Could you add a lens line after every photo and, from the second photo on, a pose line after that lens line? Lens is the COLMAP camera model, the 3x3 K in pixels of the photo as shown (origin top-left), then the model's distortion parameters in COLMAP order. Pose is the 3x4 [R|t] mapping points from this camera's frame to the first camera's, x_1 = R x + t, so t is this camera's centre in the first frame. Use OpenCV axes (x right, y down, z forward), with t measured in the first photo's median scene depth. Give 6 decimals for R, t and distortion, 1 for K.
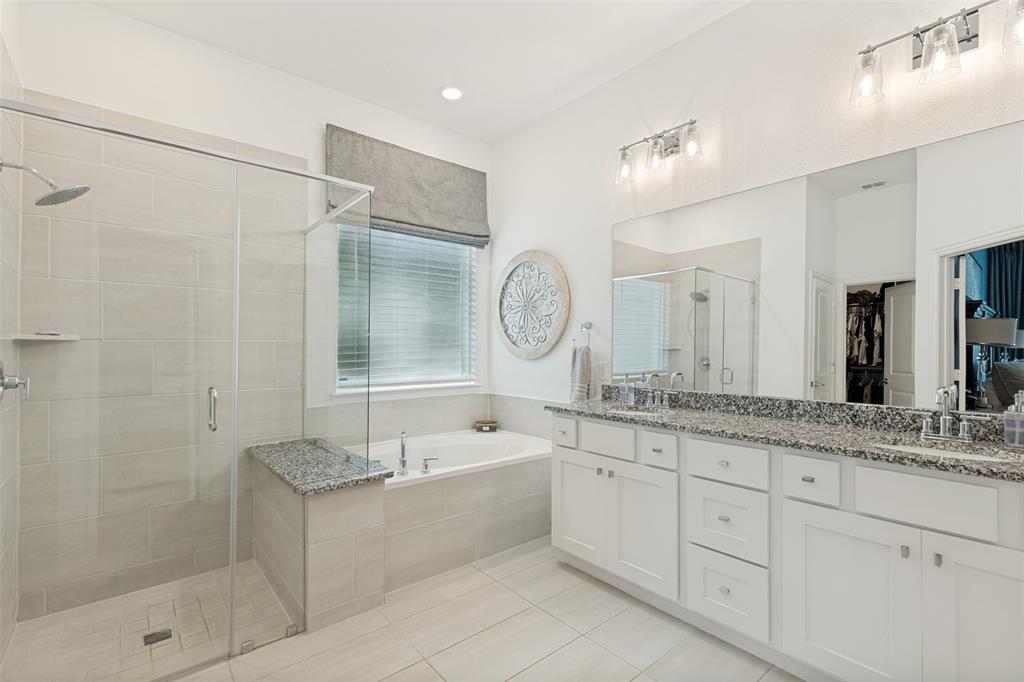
lens RADIAL K [[459.9, 0, 508.3], [0, 459.9, 346.4], [0, 0, 1]] dist [0.002258, 0.002129]
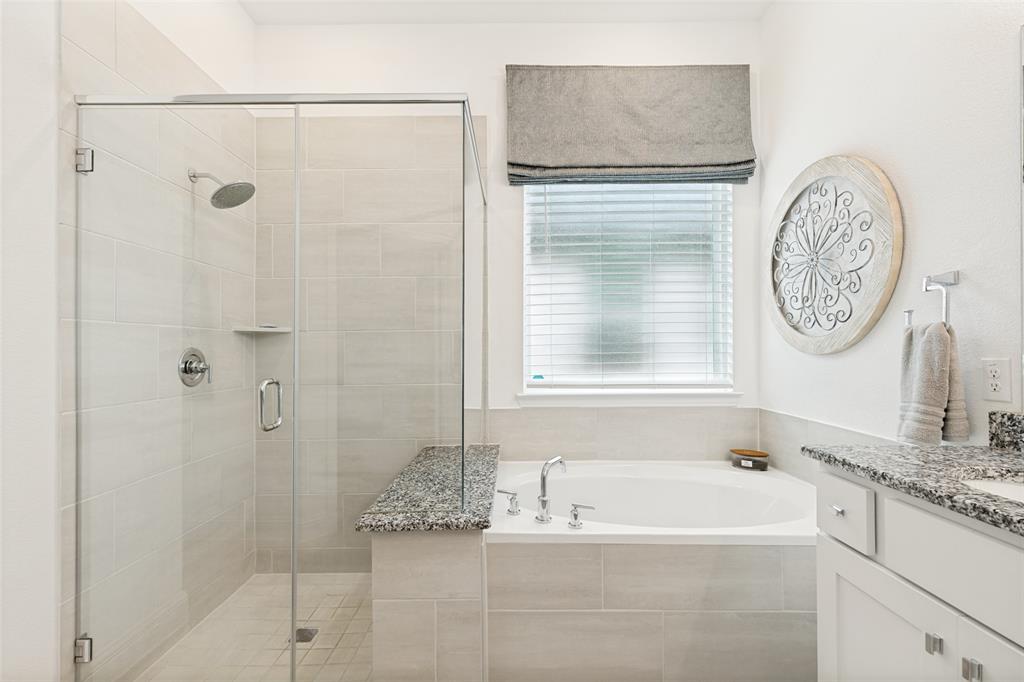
lens RADIAL K [[459.9, 0, 510.7], [0, 459.9, 343.6], [0, 0, 1]] dist [0.002258, 0.002129]
pose [[0.763821, -0.010492, -0.645343, 0.127575], [0.006483, 0.999942, -0.008583, 0.019060], [0.645395, 0.002372, 0.763845, 0.344936]]
